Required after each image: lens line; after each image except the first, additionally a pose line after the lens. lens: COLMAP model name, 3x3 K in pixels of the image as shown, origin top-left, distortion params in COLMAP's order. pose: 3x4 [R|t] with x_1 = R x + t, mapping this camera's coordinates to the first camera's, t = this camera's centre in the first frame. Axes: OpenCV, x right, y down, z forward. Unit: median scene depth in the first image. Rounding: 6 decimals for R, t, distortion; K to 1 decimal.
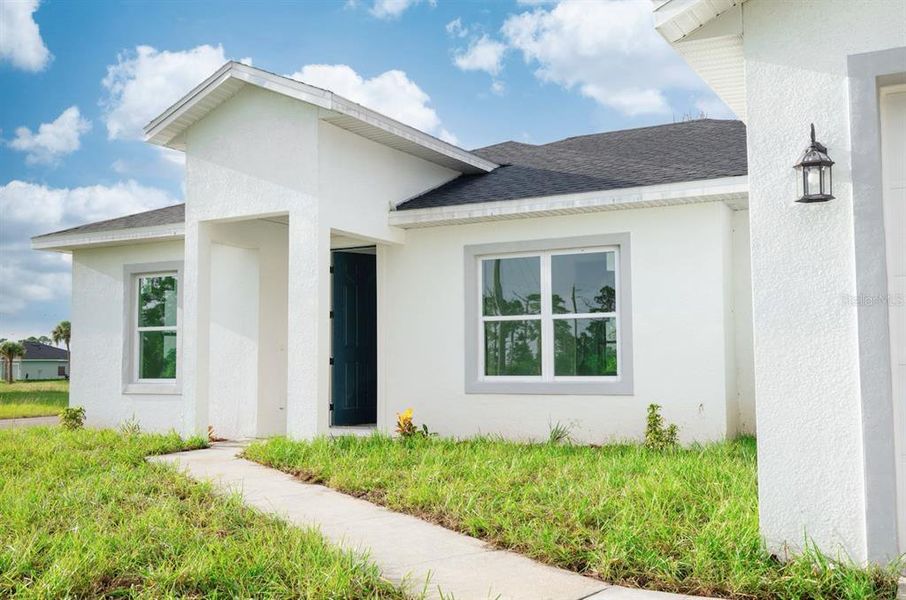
lens RADIAL K [[881.1, 0, 453.0], [0, 881.1, 300.0], [0, 0, 1]] dist [-0.002751, -0.005124]
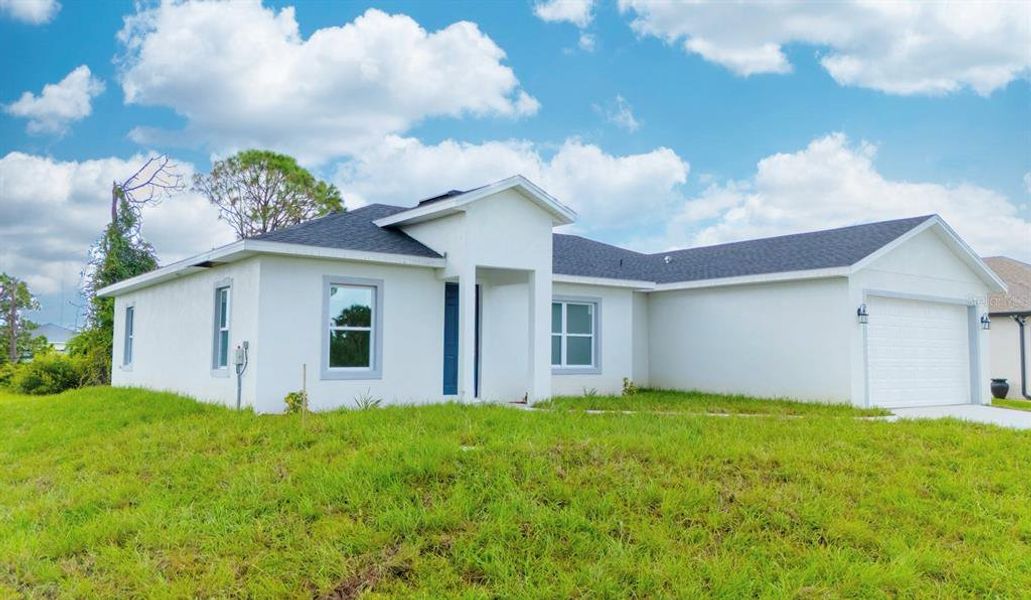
lens RADIAL K [[833.9, 0, 534.2], [0, 833.9, 298.1], [0, 0, 1]] dist [0.058038, -0.002802]
pose [[0.386726, 0.093478, 0.917445, -1.618623], [-0.047559, 0.995547, -0.081389, 0.091302], [-0.920968, -0.012157, 0.389449, 0.335581]]
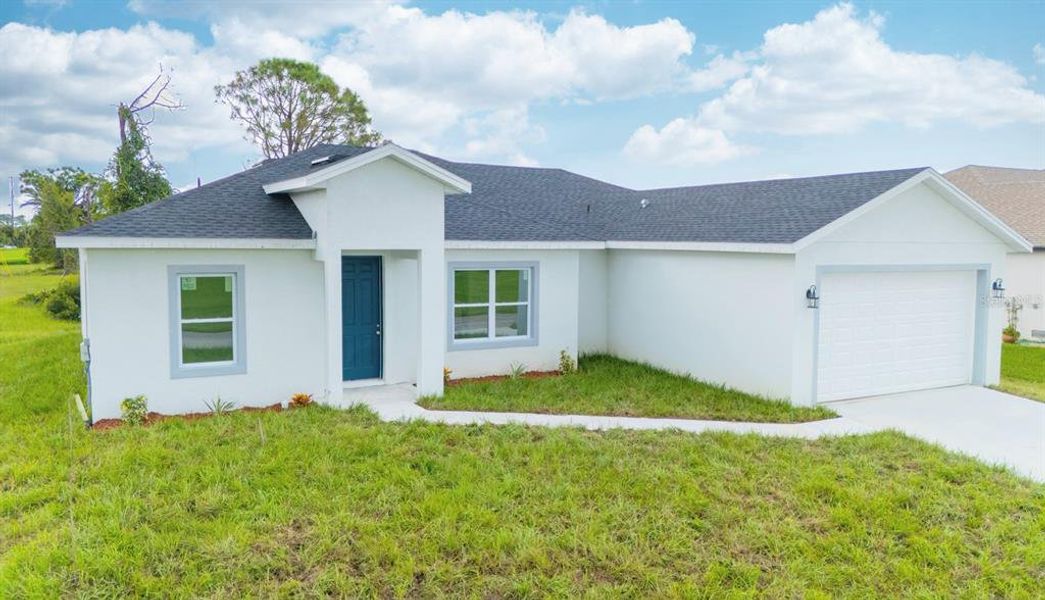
lens RADIAL K [[843.4, 0, 536.6], [0, 843.4, 304.5], [0, 0, 1]] dist [0.045997, -0.000043]
pose [[0.510738, -0.042184, 0.858701, -1.294590], [-0.051236, 0.995527, 0.079379, -0.119008], [-0.858208, -0.084539, 0.506292, 0.062328]]
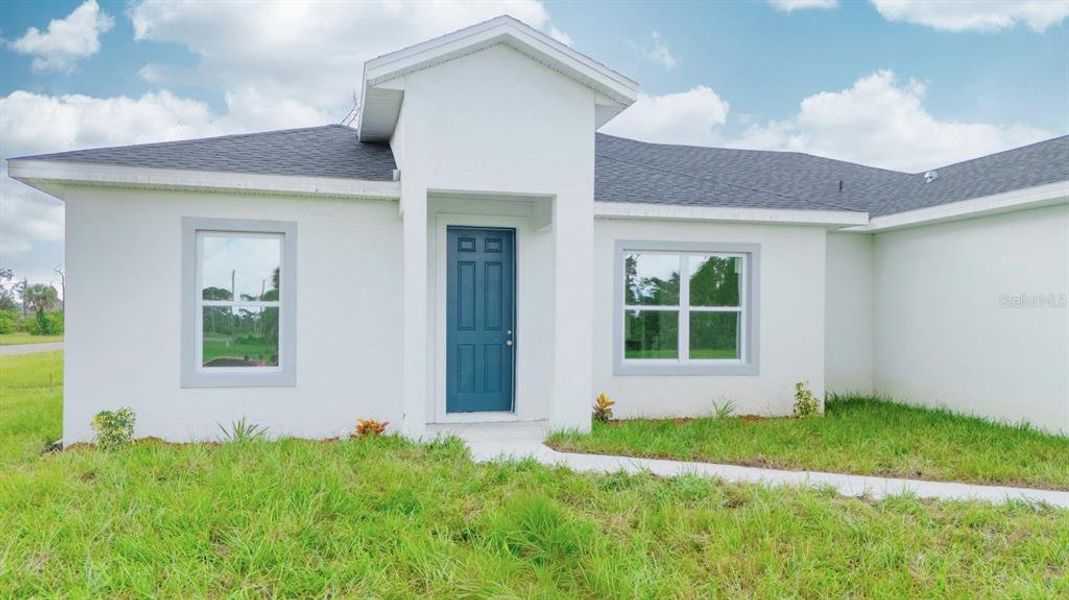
lens RADIAL K [[871.6, 0, 551.4], [0, 871.6, 313.1], [0, 0, 1]] dist [0.095292, -0.137562]
pose [[0.713560, 0.036007, 0.699669, -0.821026], [-0.050393, 0.998729, -0.000005, 0.033577], [-0.698780, -0.035255, 0.714467, 0.294749]]
